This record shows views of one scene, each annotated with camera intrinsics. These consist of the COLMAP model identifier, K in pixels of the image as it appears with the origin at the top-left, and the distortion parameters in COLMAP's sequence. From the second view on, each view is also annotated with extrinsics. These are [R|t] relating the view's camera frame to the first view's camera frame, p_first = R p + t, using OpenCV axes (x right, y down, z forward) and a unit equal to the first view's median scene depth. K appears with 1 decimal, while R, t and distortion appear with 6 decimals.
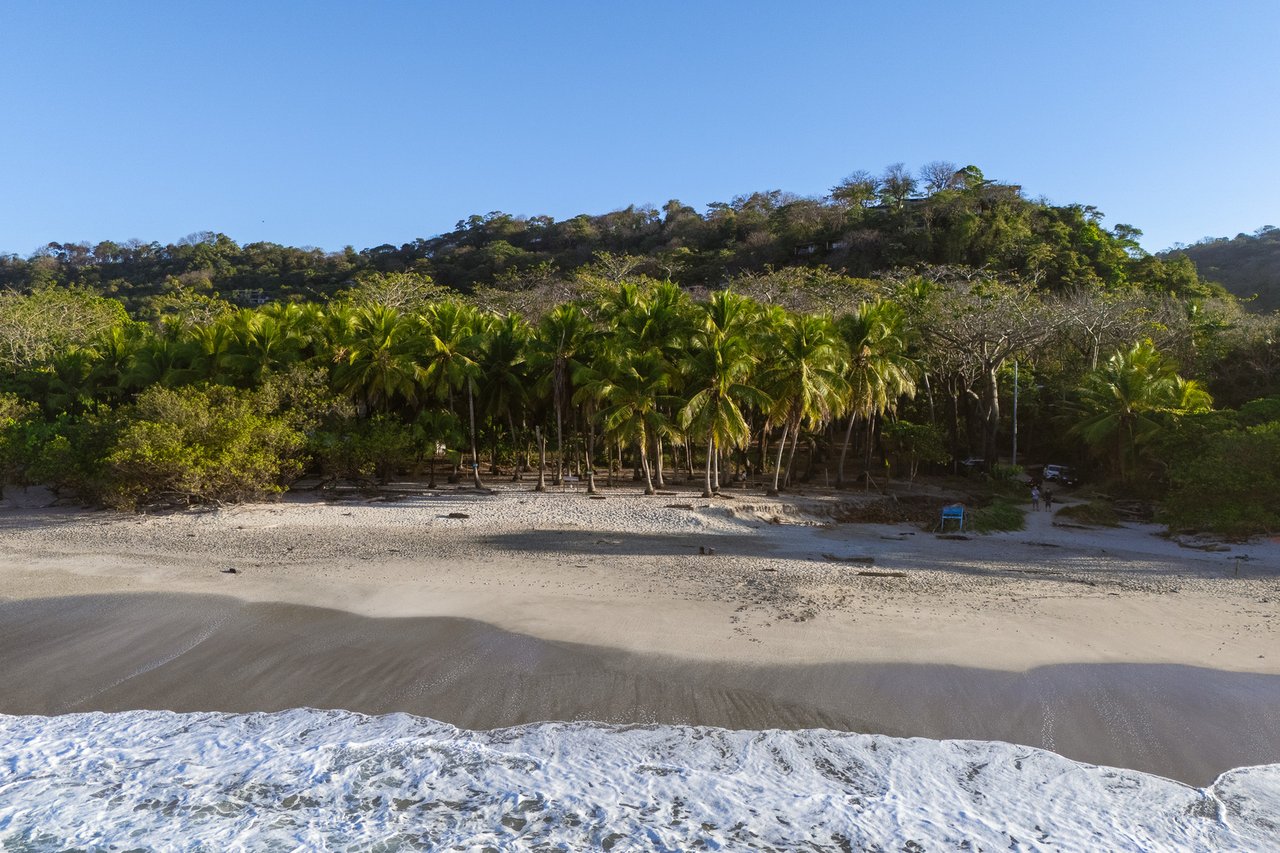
lens RADIAL K [[989.4, 0, 640.0], [0, 989.4, 394.7], [0, 0, 1]] dist [0.010995, -0.001969]
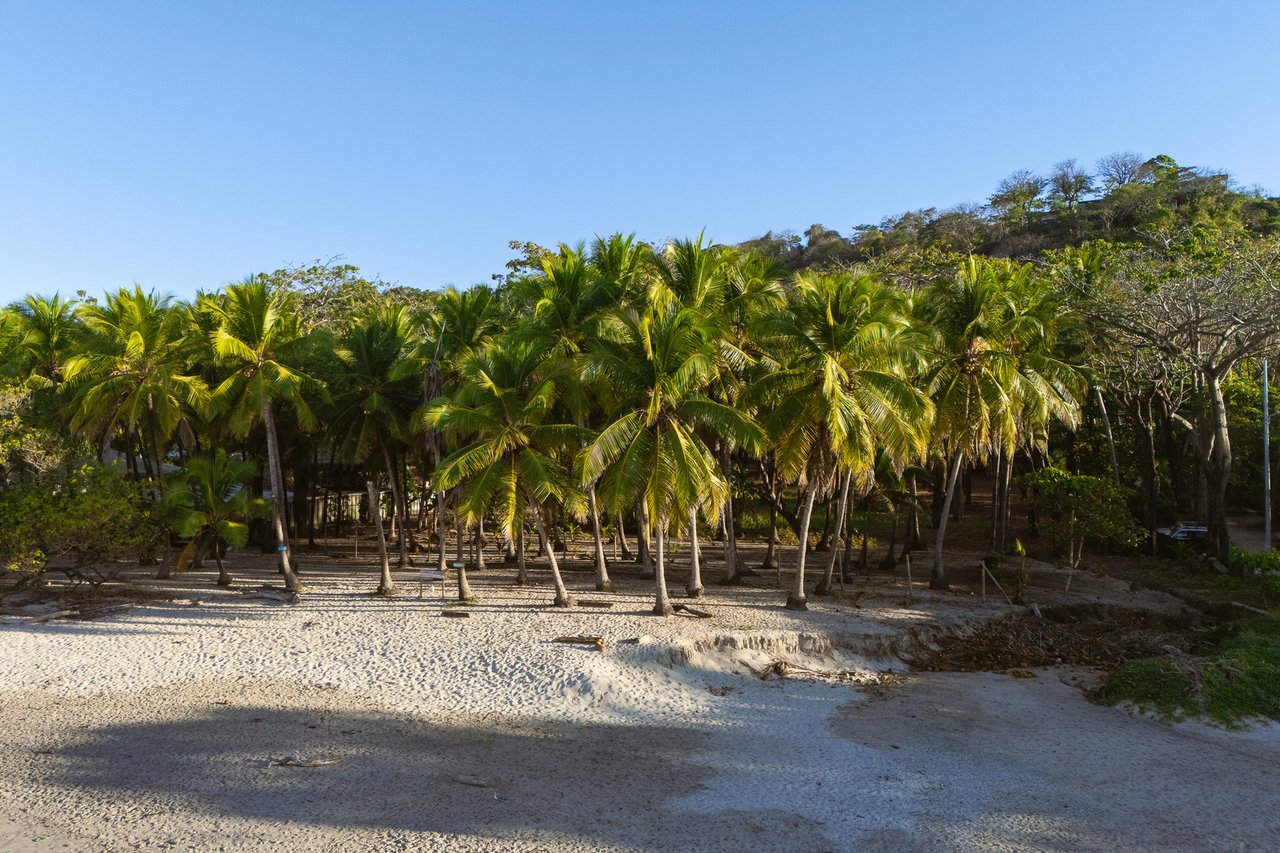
lens RADIAL K [[989.4, 0, 640.0], [0, 989.4, 394.7], [0, 0, 1]] dist [0.010995, -0.001969]
pose [[0.986102, -0.017719, -0.165196, 0.129627], [0.010581, 0.998976, -0.043989, 0.007144], [0.165806, 0.041630, 0.985279, 0.408019]]
